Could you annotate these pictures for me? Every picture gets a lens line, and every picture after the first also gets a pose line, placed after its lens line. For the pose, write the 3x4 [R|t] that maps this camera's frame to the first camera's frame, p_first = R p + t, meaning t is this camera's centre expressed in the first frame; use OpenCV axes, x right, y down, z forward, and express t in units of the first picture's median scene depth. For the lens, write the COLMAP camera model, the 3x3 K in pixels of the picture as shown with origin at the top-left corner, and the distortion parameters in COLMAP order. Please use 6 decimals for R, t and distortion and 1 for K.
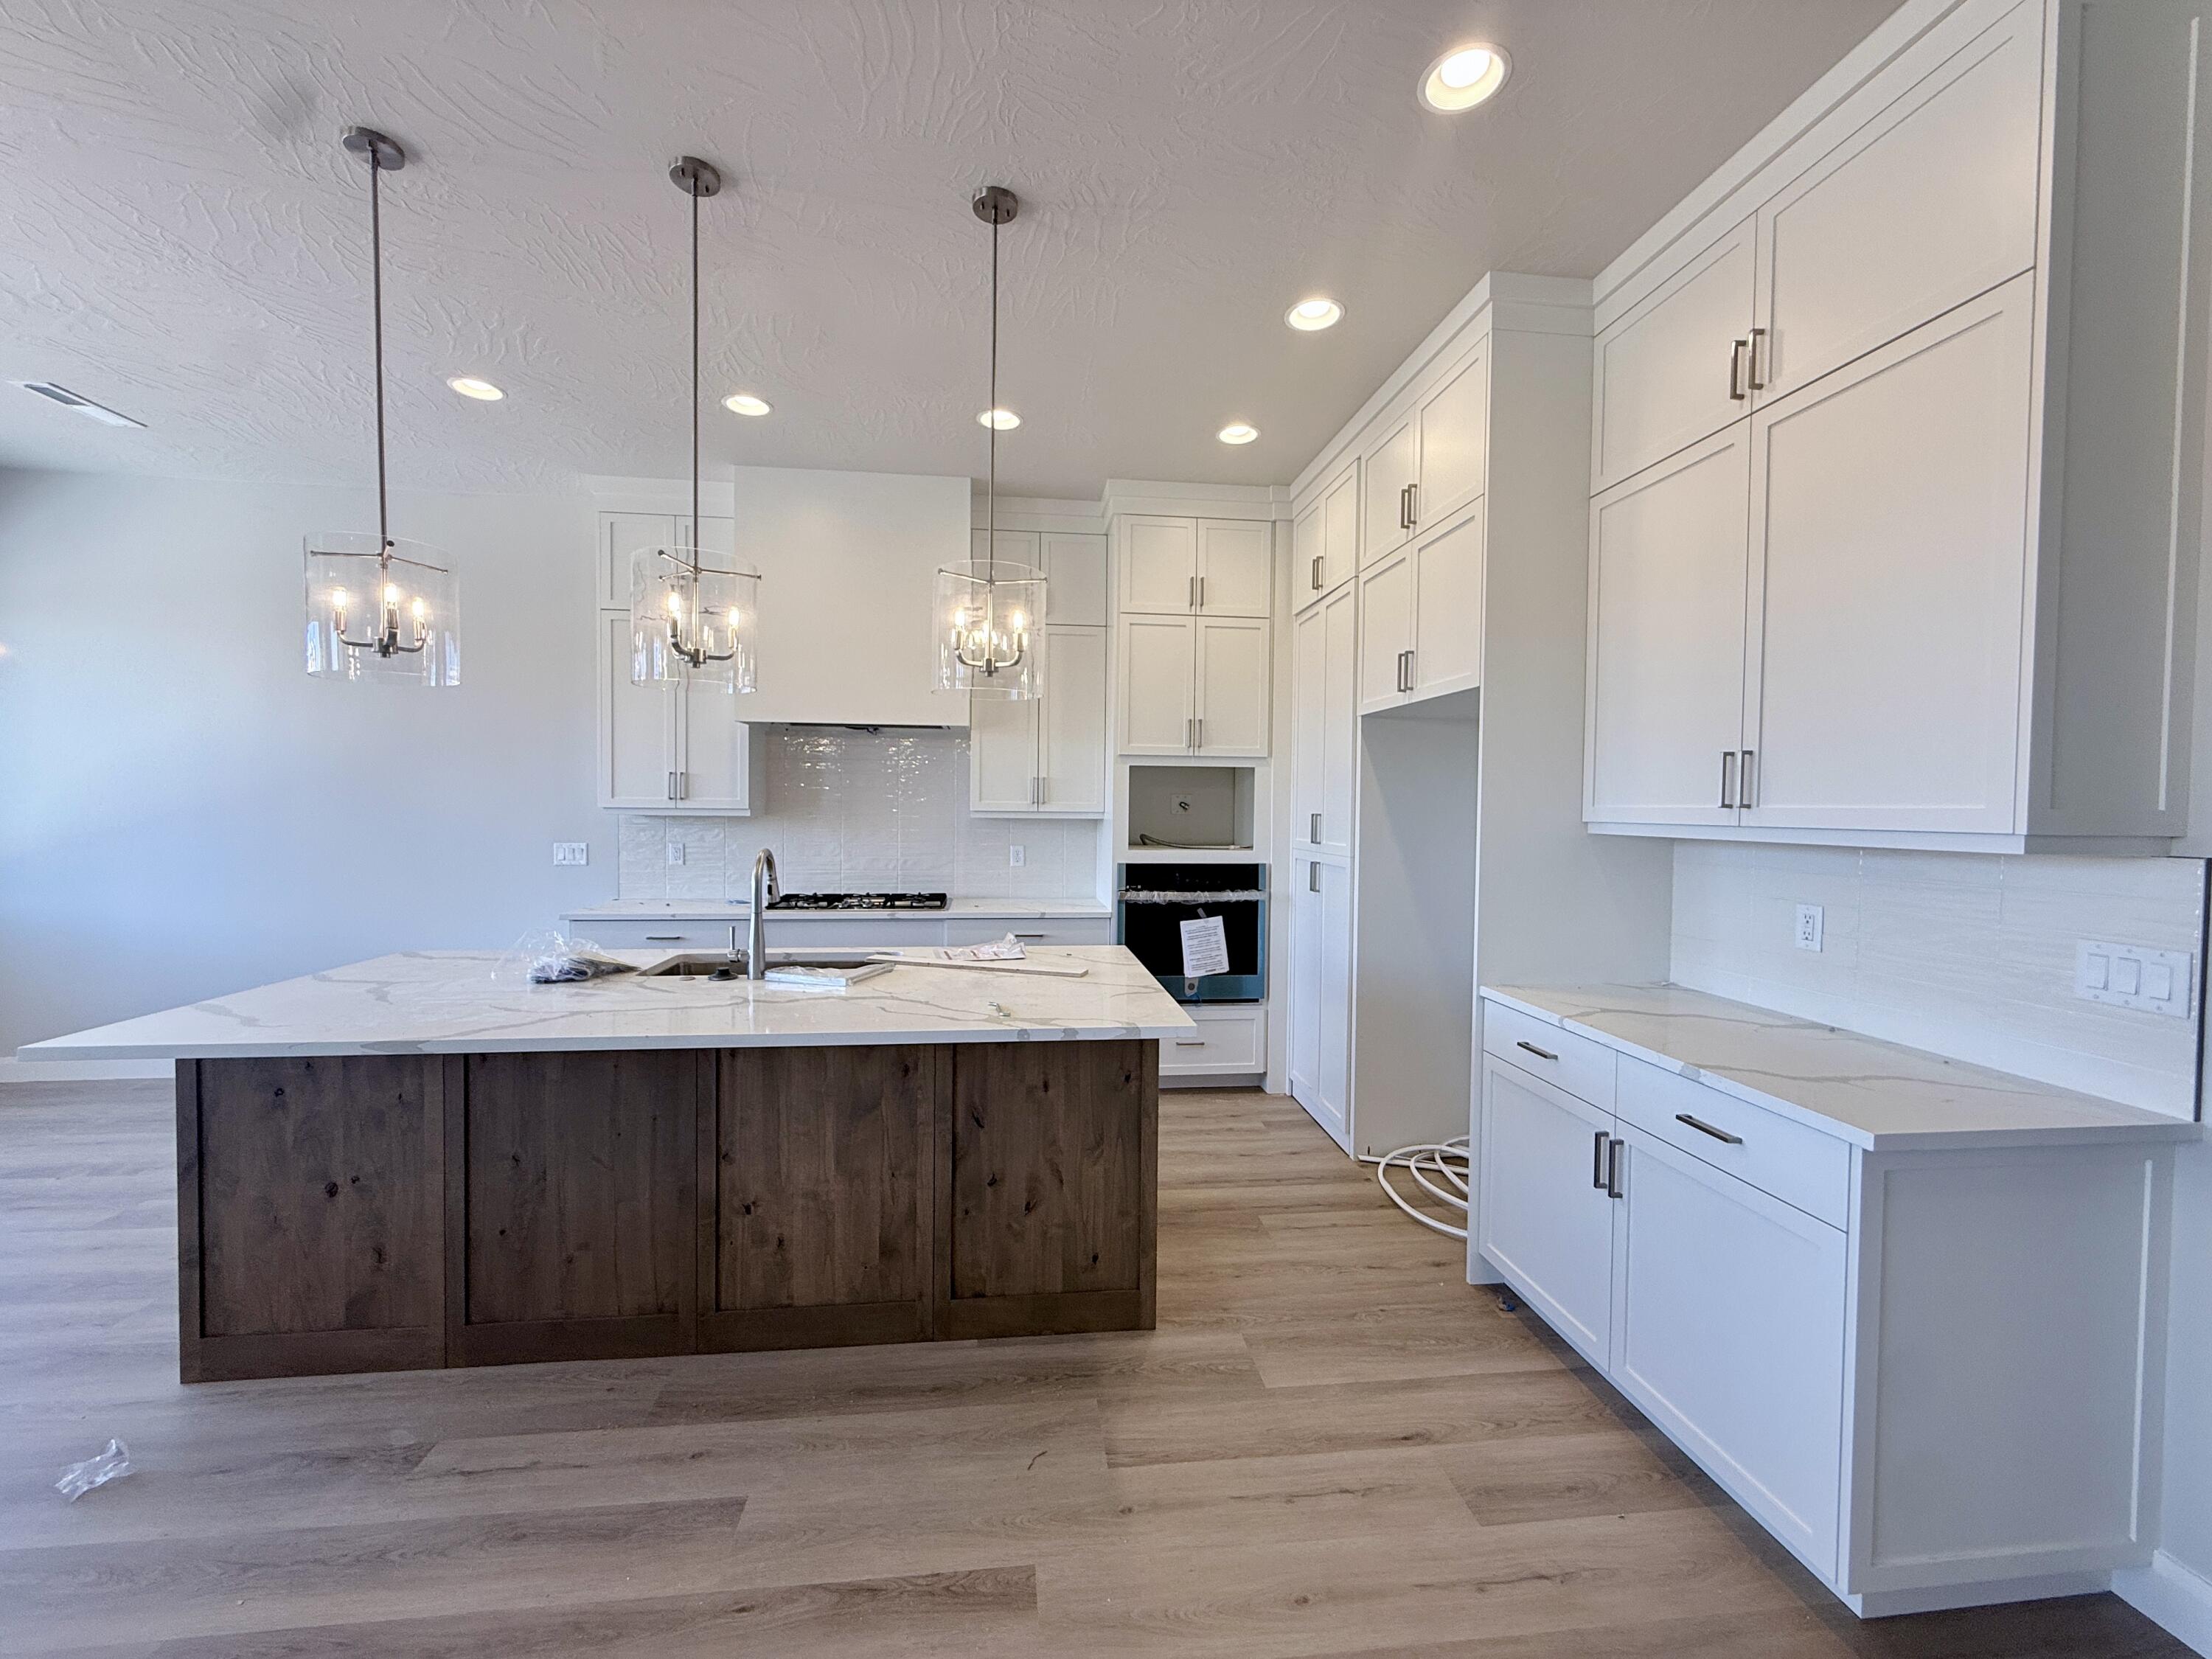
lens RADIAL K [[888.4, 0, 1101.3], [0, 888.4, 827.6], [0, 0, 1]] dist [-0.000063, 0.000104]
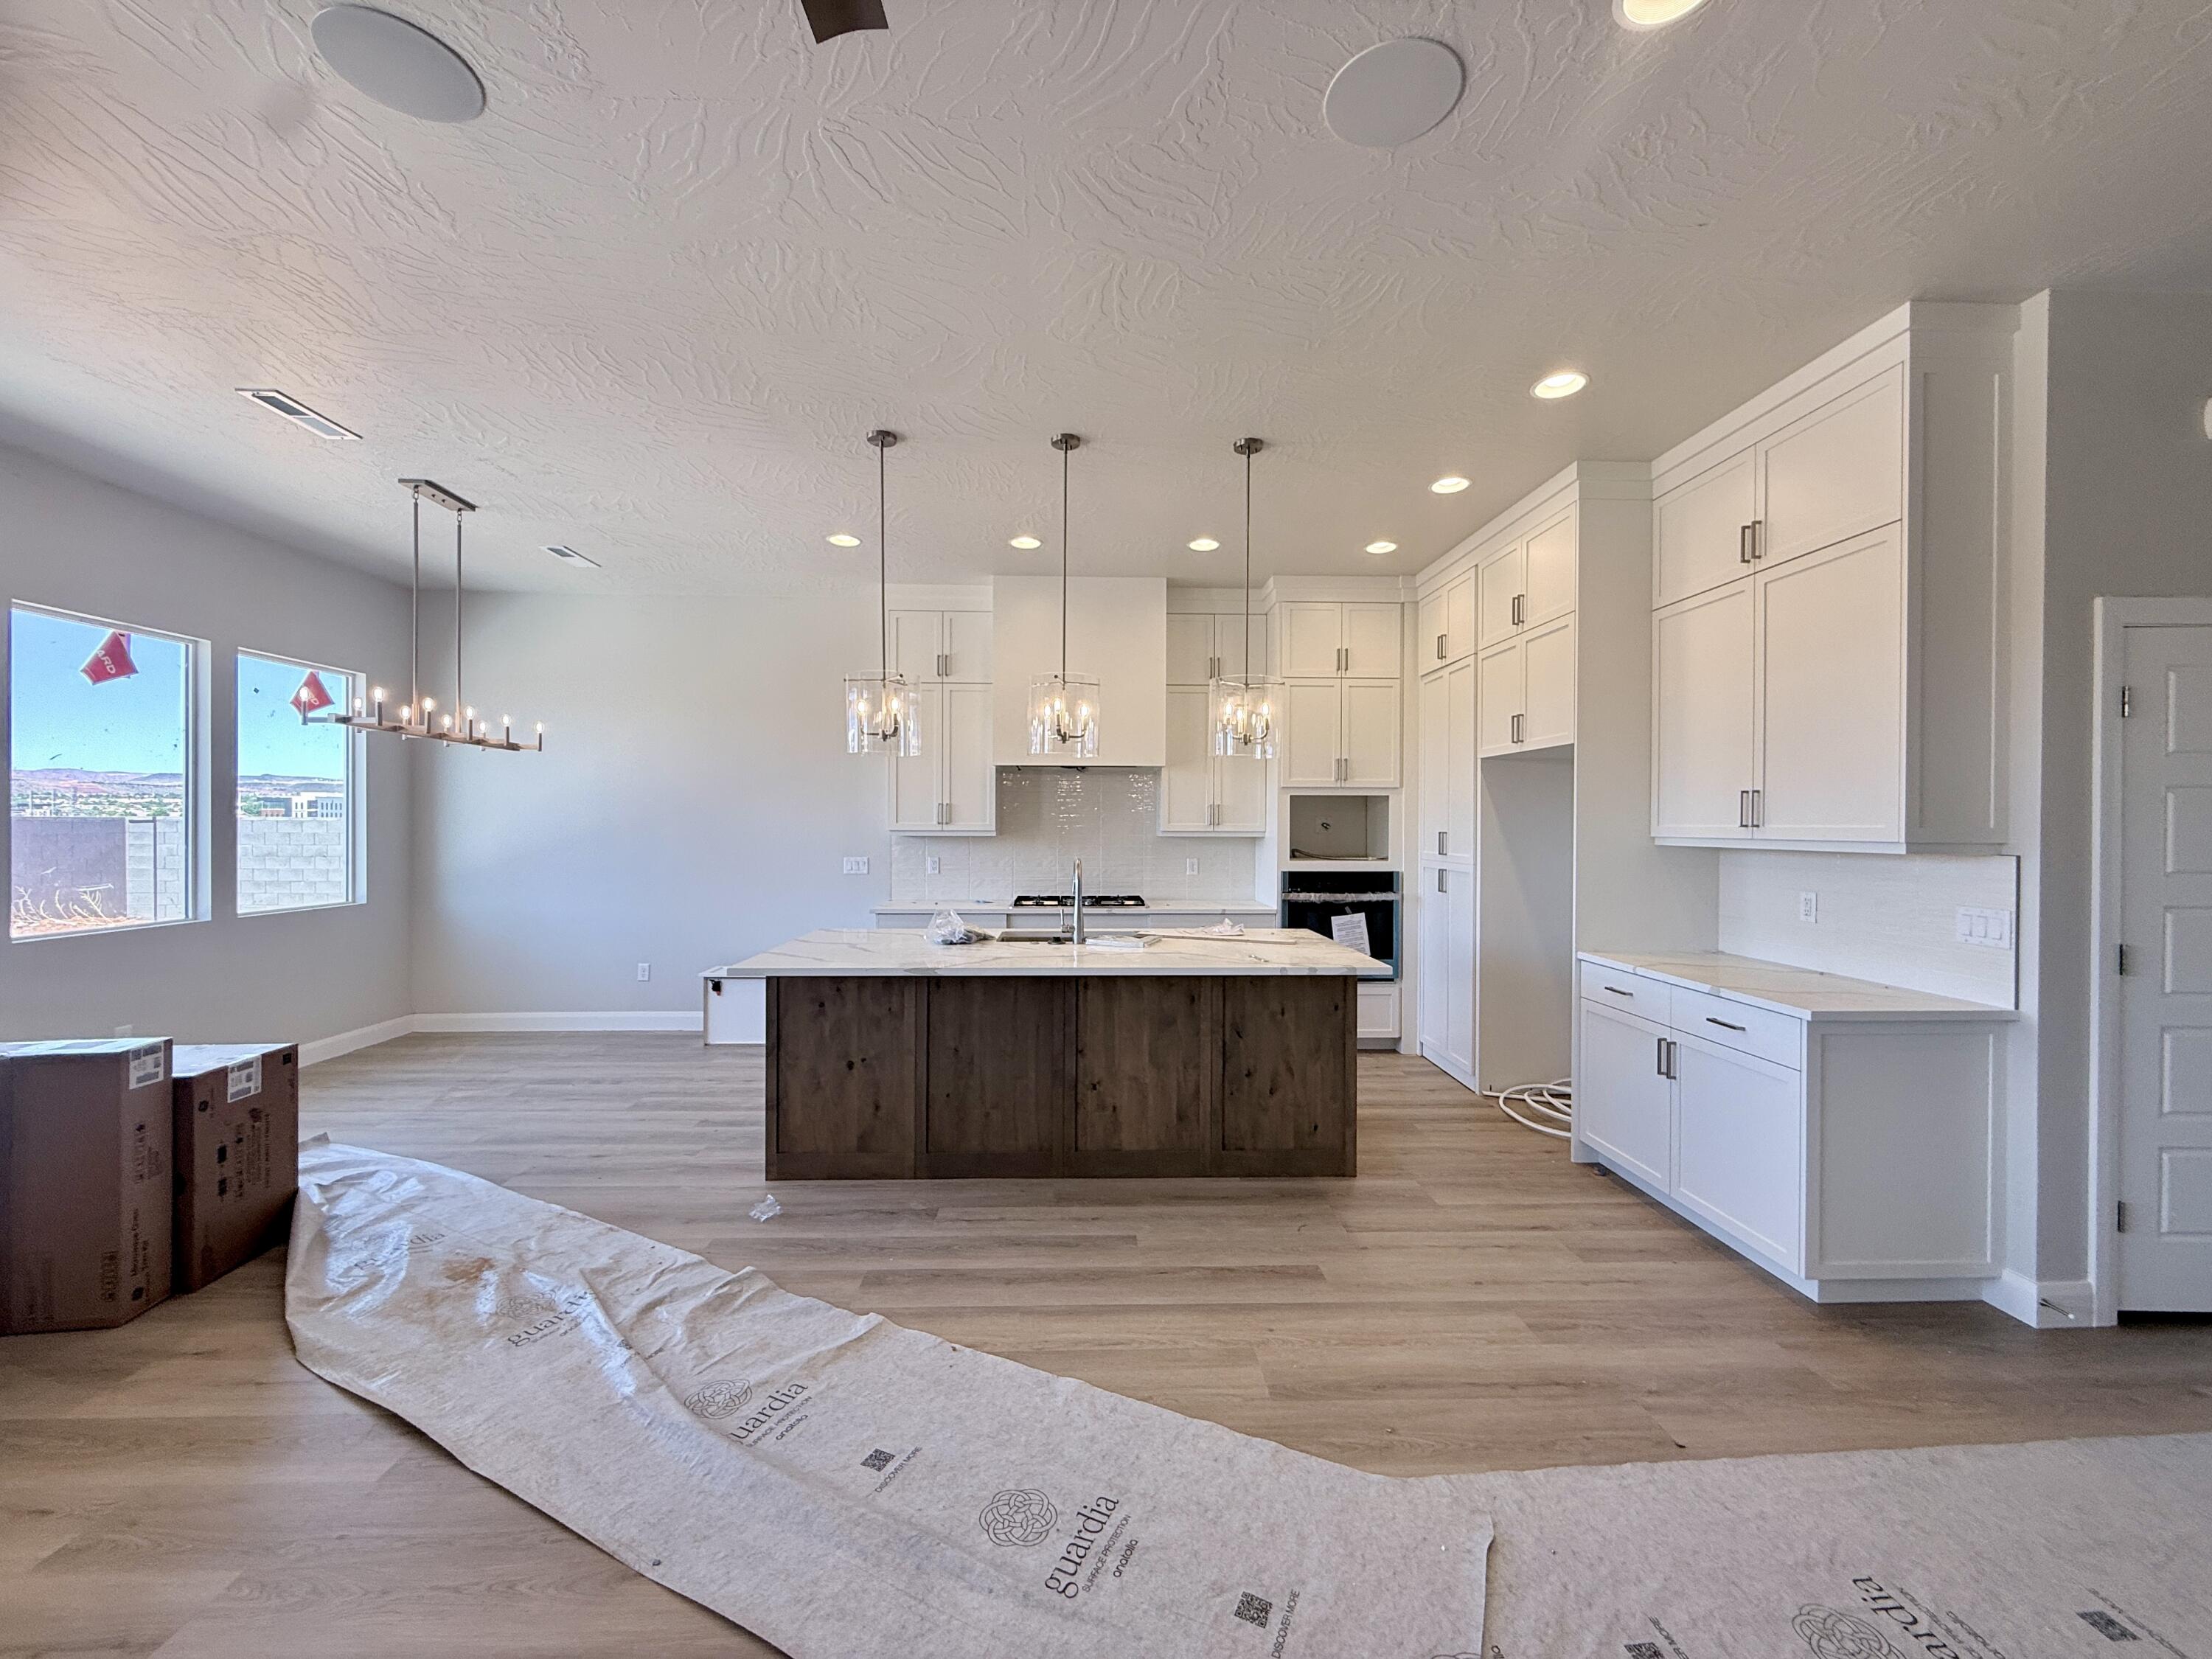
lens RADIAL K [[888.4, 0, 1101.3], [0, 888.4, 827.6], [0, 0, 1]] dist [-0.000063, 0.000104]
pose [[0.996515, -0.006256, -0.083183, -0.234767], [0.004521, 0.999769, -0.021032, 0.005066], [0.083296, 0.020583, 0.996312, -0.531871]]
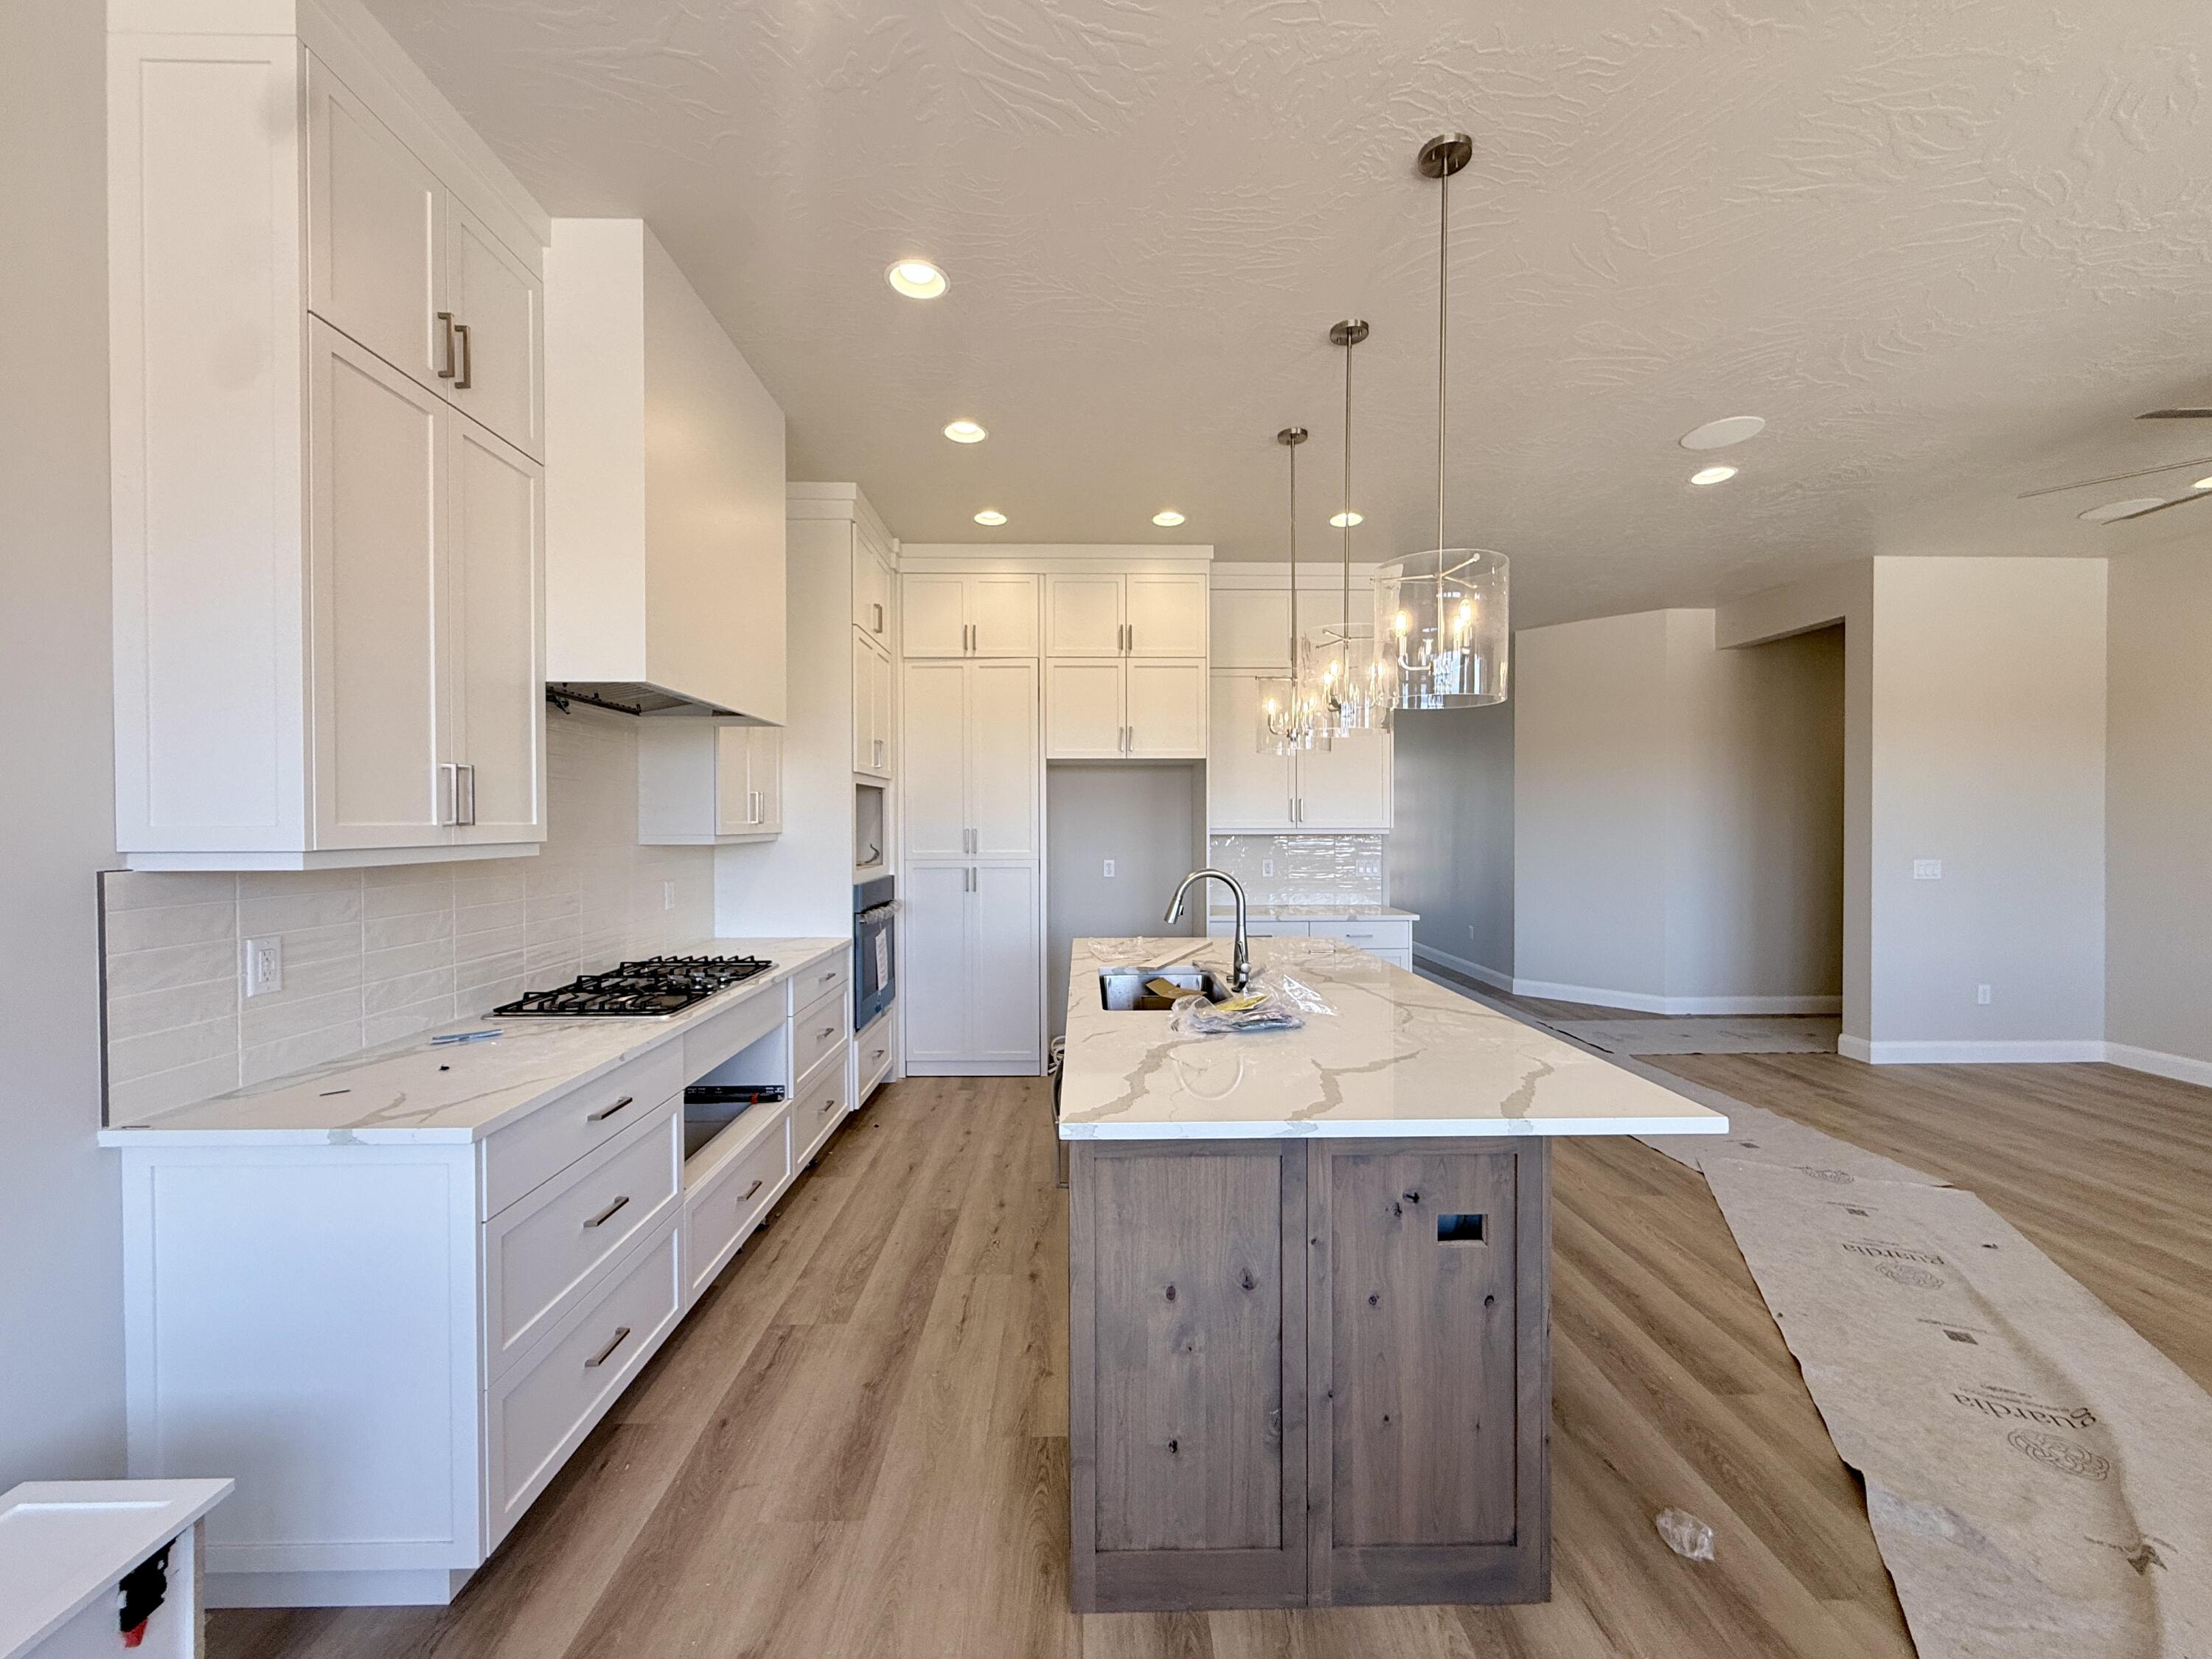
lens RADIAL K [[888.4, 0, 1101.3], [0, 888.4, 827.6], [0, 0, 1]] dist [-0.000063, 0.000104]
pose [[0.092384, -0.017423, 0.995571, -1.581882], [0.030316, 0.999433, 0.014677, -0.048899], [-0.995262, 0.028826, 0.092860, 1.124797]]
